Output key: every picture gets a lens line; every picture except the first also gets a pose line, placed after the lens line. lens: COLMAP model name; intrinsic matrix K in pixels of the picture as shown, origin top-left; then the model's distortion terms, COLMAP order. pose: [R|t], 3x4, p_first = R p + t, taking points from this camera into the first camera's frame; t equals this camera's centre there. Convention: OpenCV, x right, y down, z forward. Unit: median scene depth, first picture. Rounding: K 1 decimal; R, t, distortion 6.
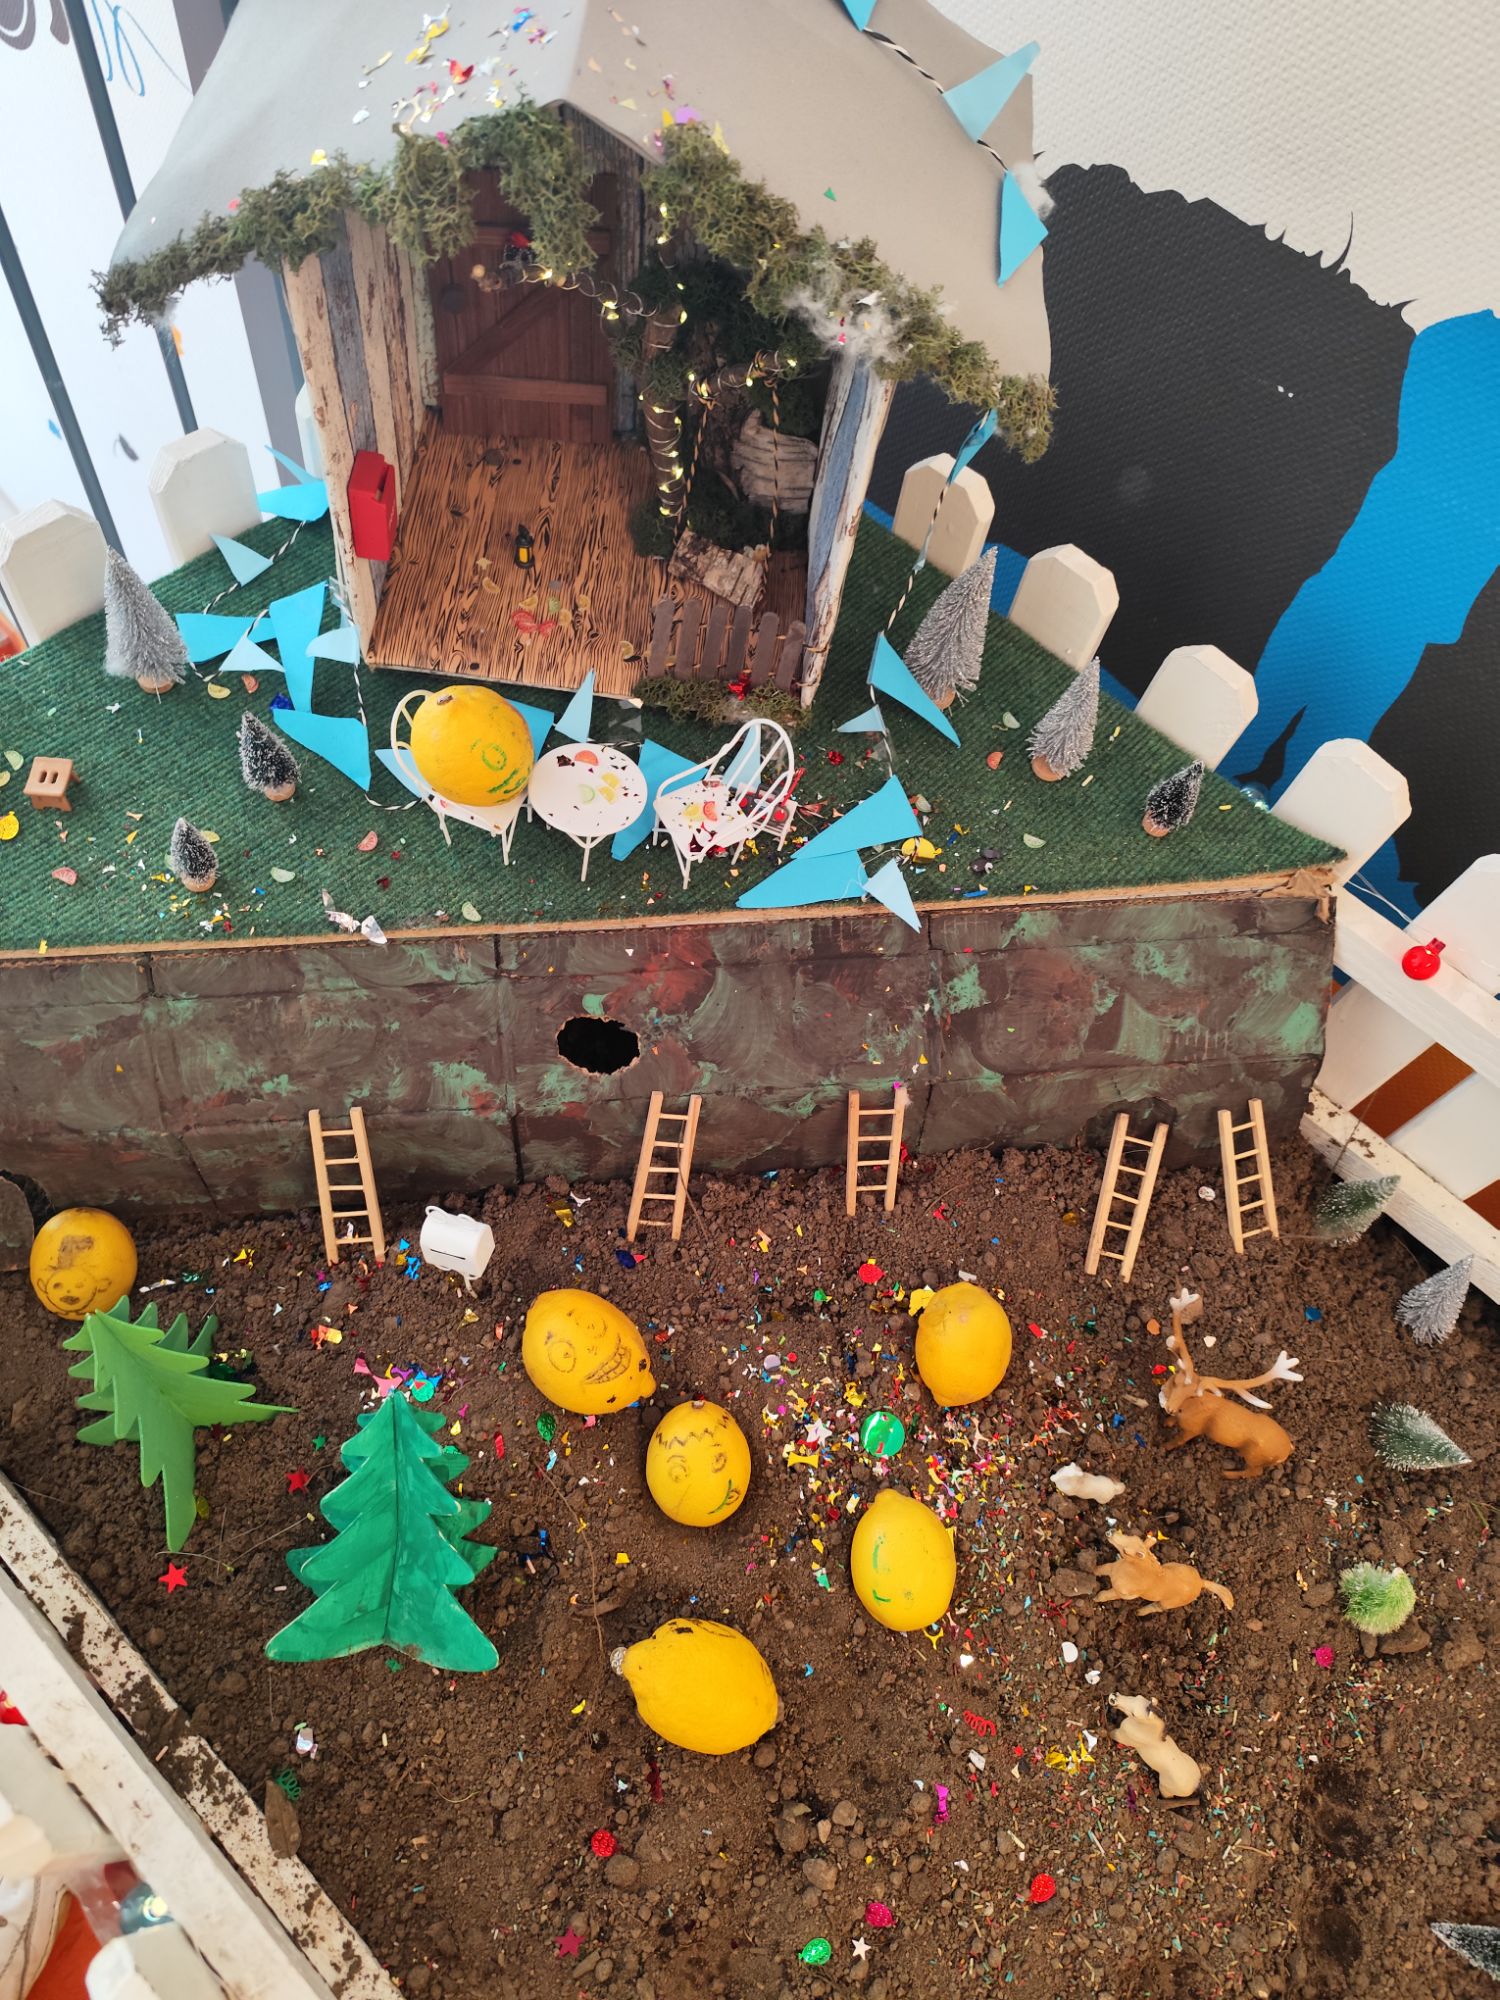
lens RADIAL K [[1365.4, 0, 735.1], [0, 1365.4, 995.0], [0, 0, 1]] dist [0.024098, -0.033034]
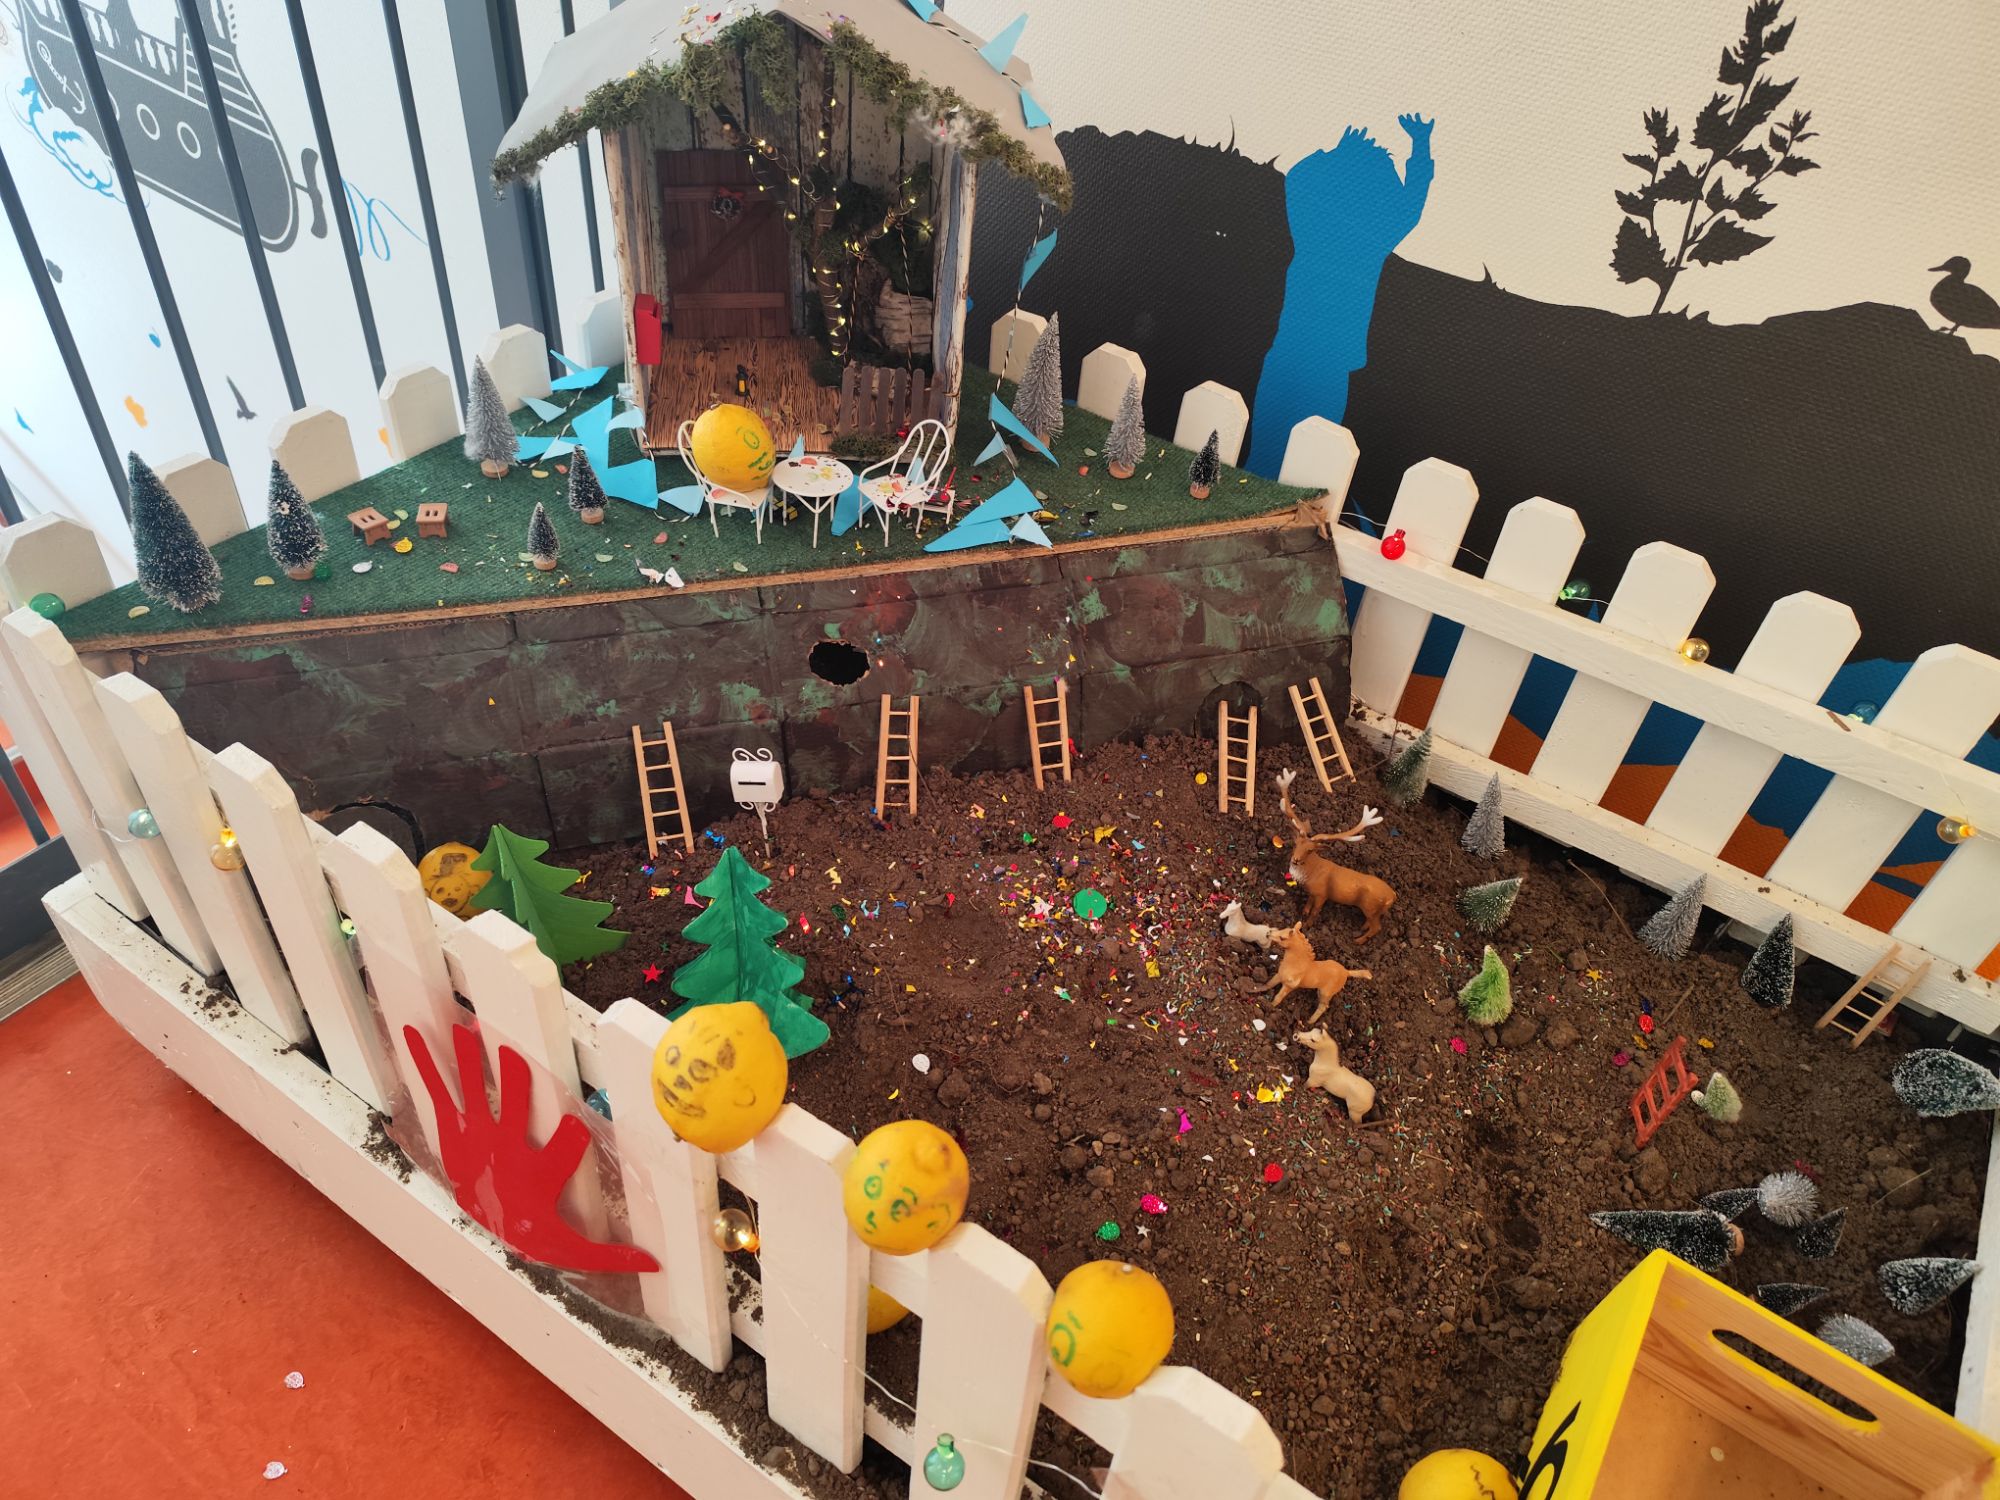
lens RADIAL K [[1365.4, 0, 999.7], [0, 1365.4, 758.5], [0, 0, 1]] dist [0.024098, -0.033034]
pose [[0.984704, -0.133099, 0.112443, -0.105737], [0.161611, 0.938886, -0.303932, 0.561046], [-0.065118, 0.317455, 0.946035, -0.280019]]
